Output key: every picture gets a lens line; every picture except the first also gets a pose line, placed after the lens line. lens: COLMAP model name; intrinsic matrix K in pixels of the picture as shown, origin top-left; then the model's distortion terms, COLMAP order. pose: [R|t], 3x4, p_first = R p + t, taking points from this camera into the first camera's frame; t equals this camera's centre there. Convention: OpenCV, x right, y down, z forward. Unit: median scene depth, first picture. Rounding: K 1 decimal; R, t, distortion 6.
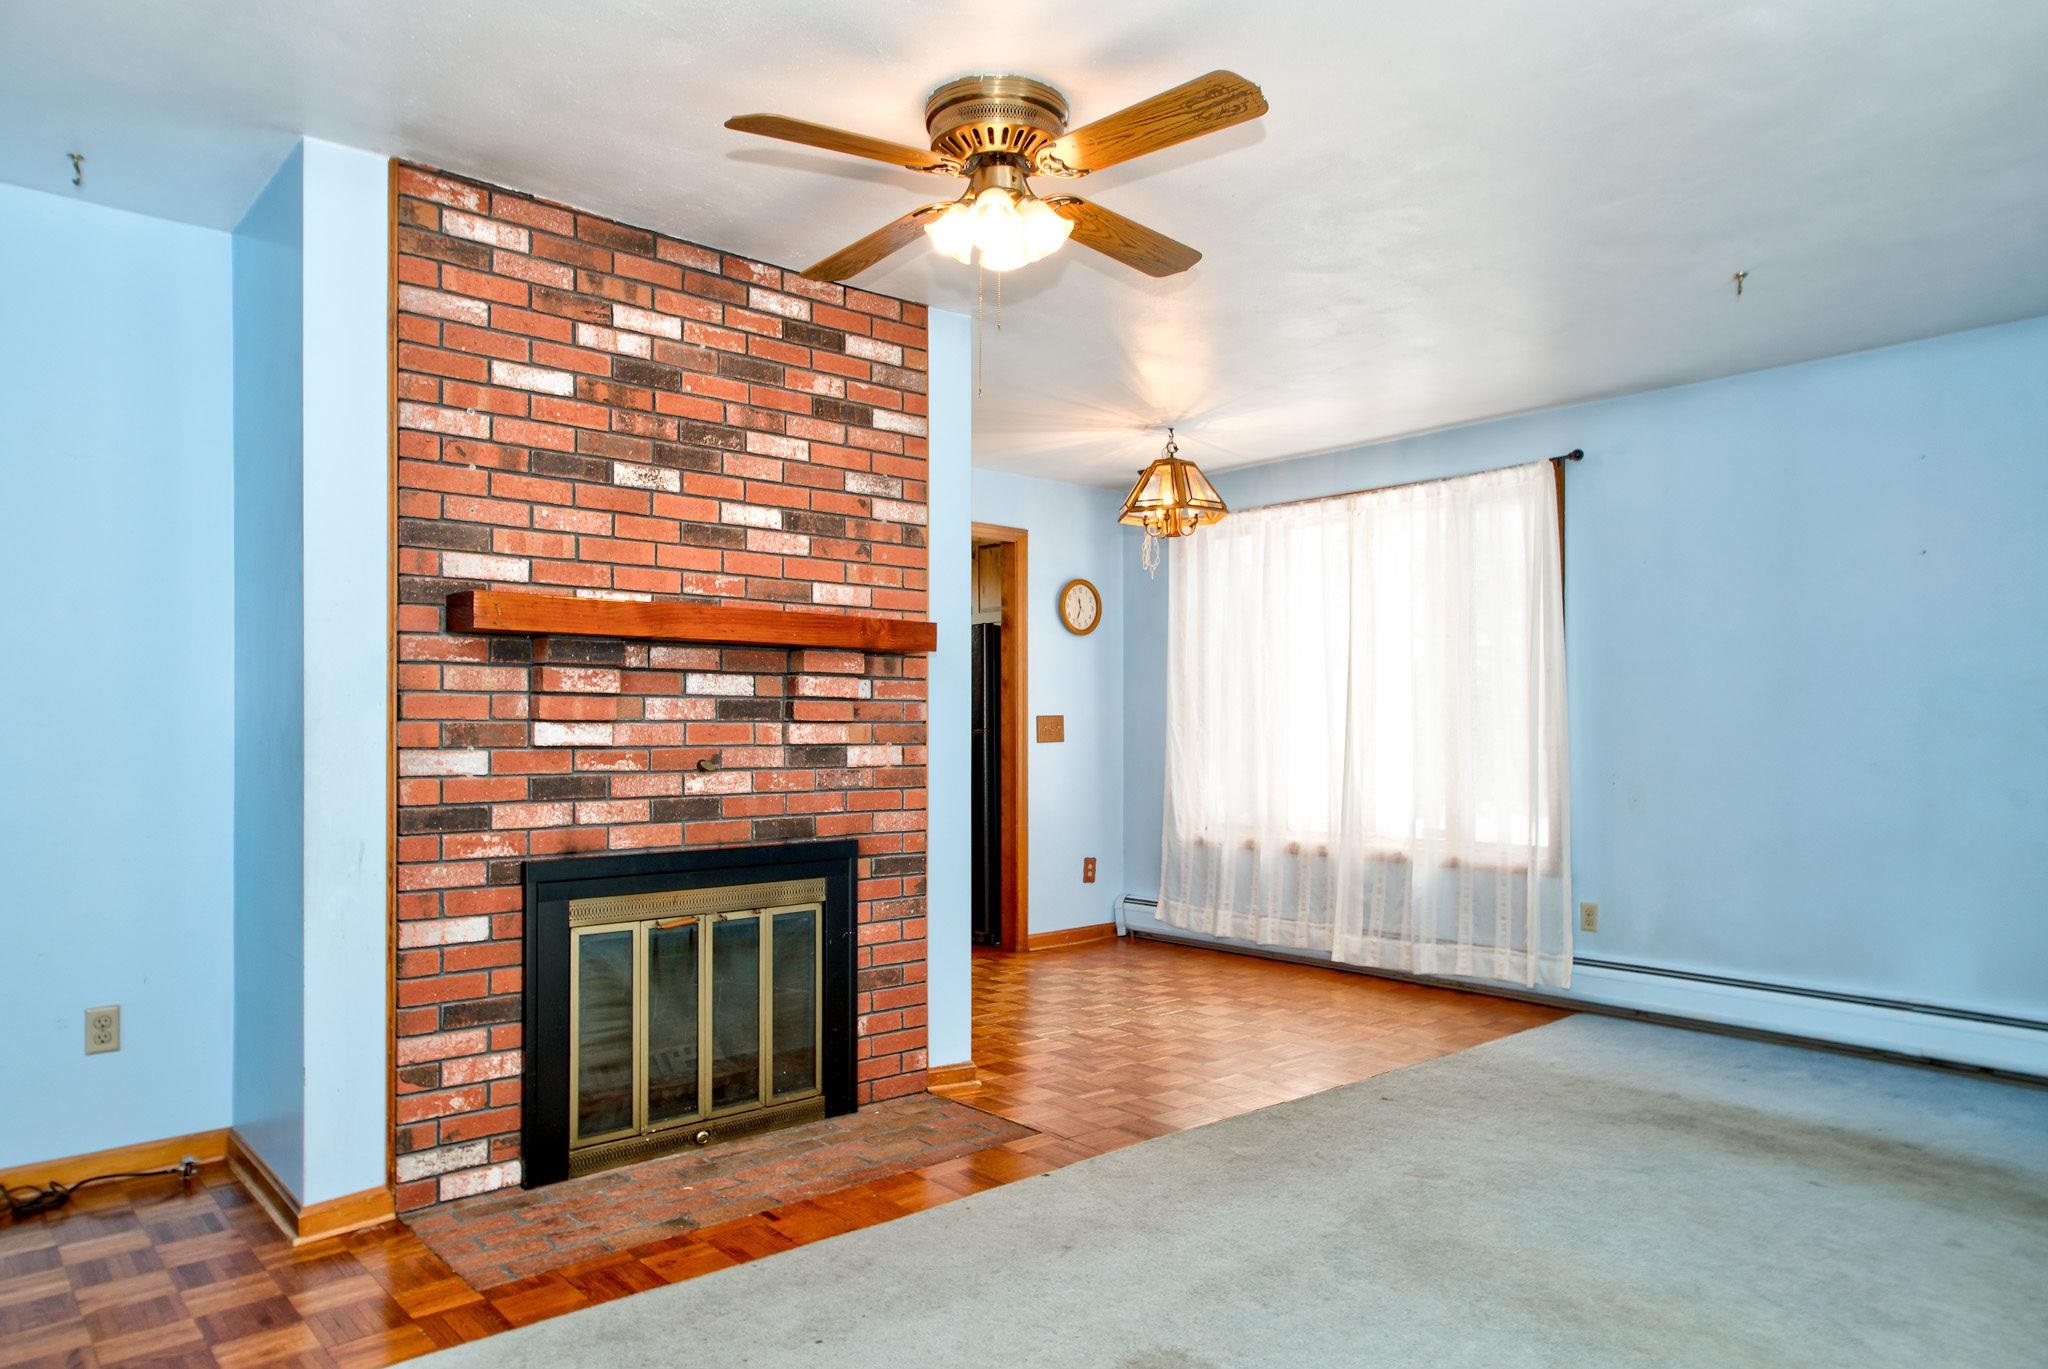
lens RADIAL K [[1310.5, 0, 1006.0], [0, 1310.5, 717.0], [0, 0, 1]] dist [0.008243, 0.002607]
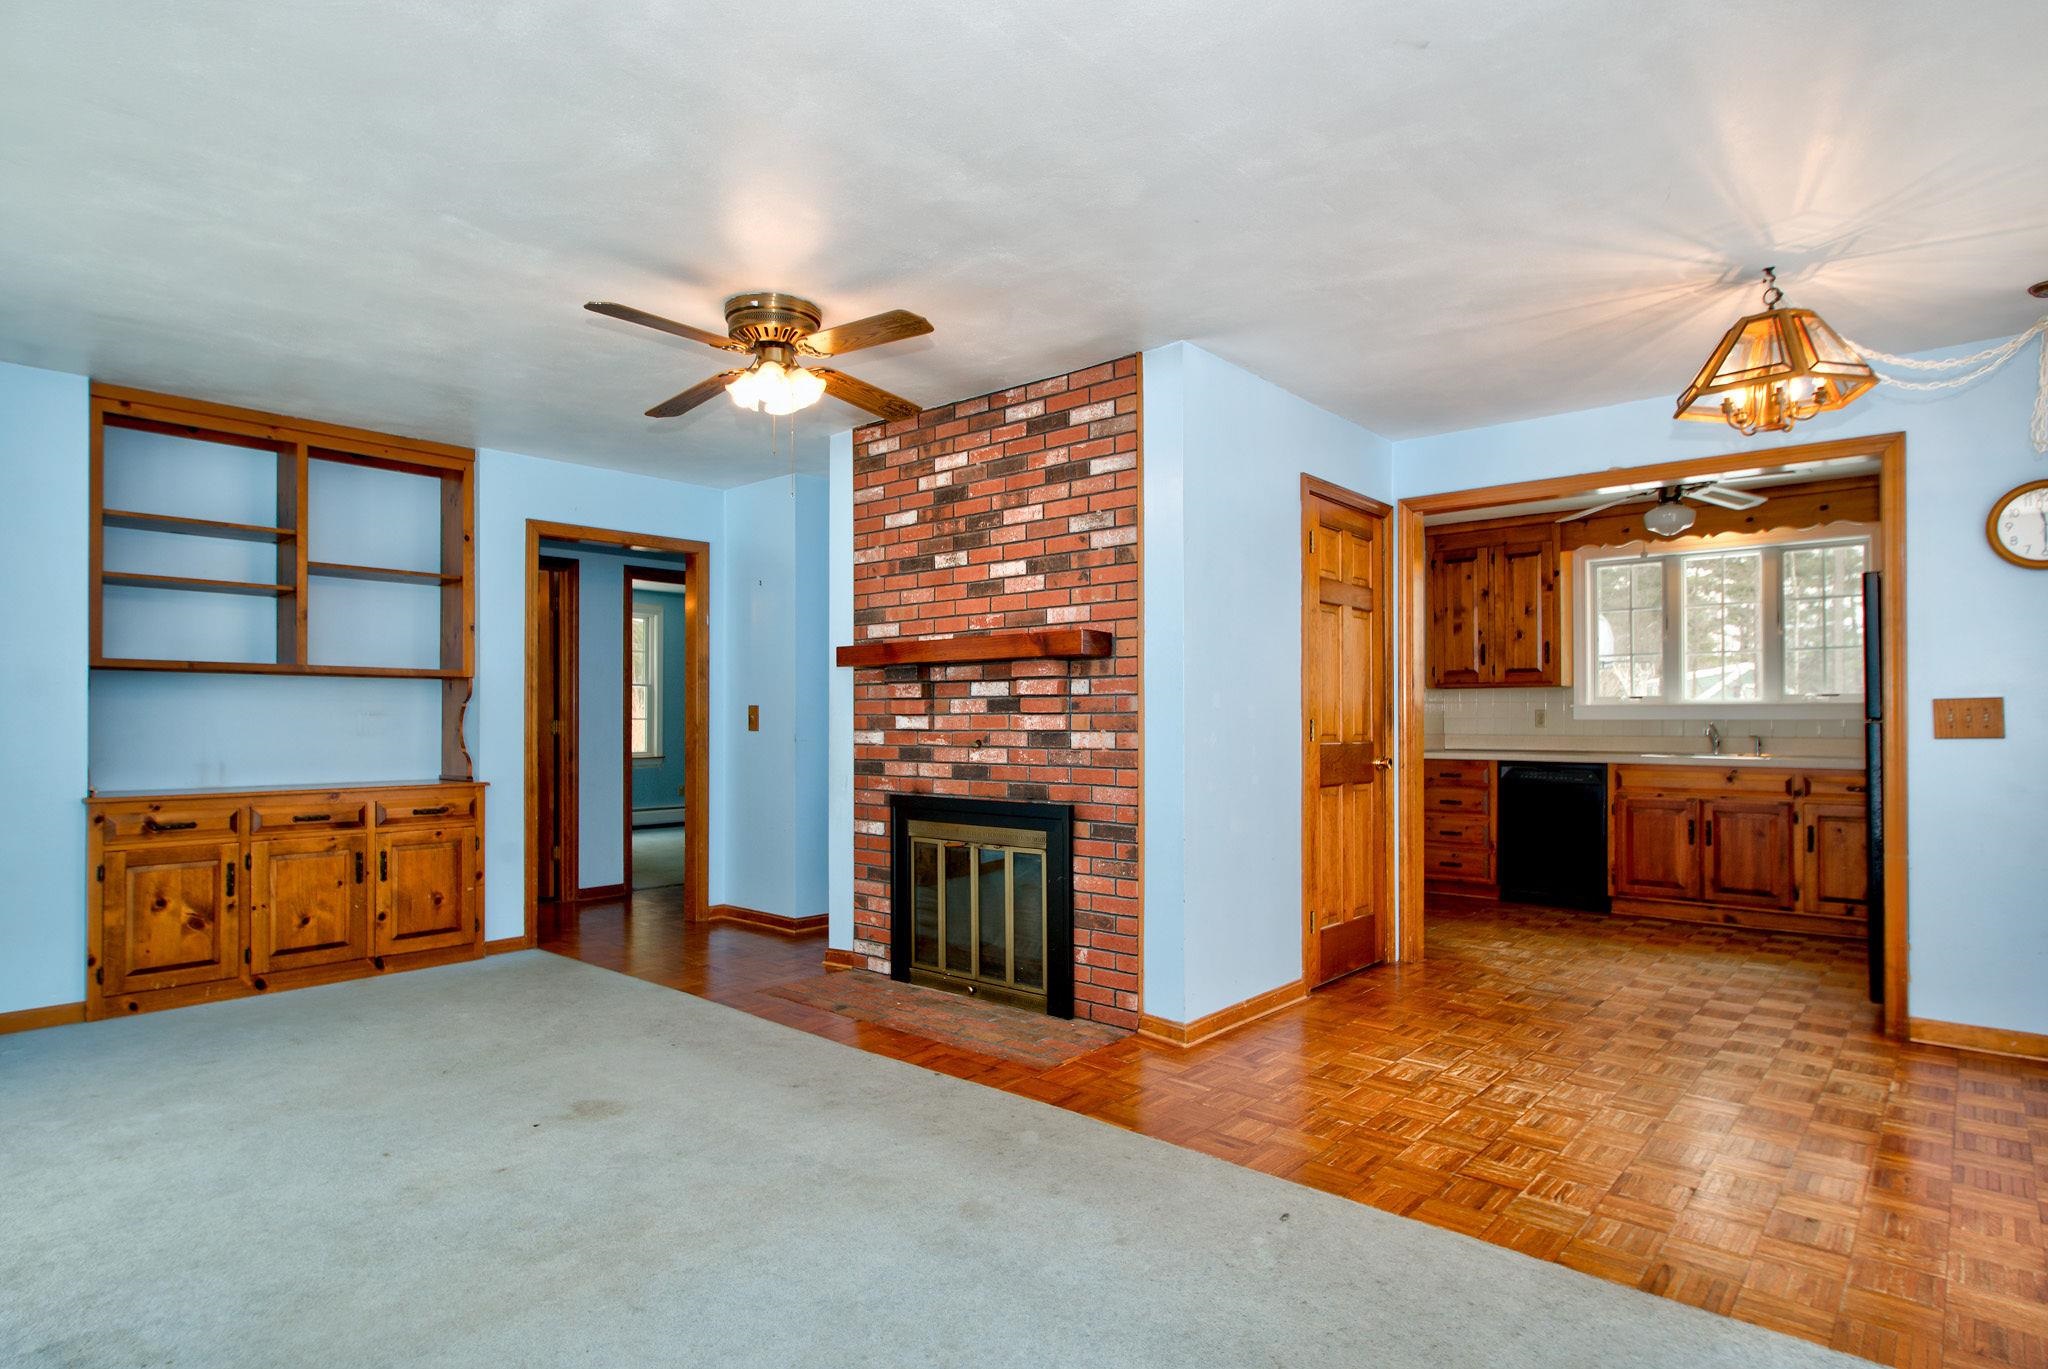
lens RADIAL K [[1086.0, 0, 1005.4], [0, 1086.0, 710.2], [0, 0, 1]] dist [-0.003487, -0.000656]
pose [[0.130045, -0.012562, -0.991428, 0.986830], [0.008313, 0.999898, -0.011579, 0.013371], [0.991473, -0.006735, 0.130136, 0.856998]]
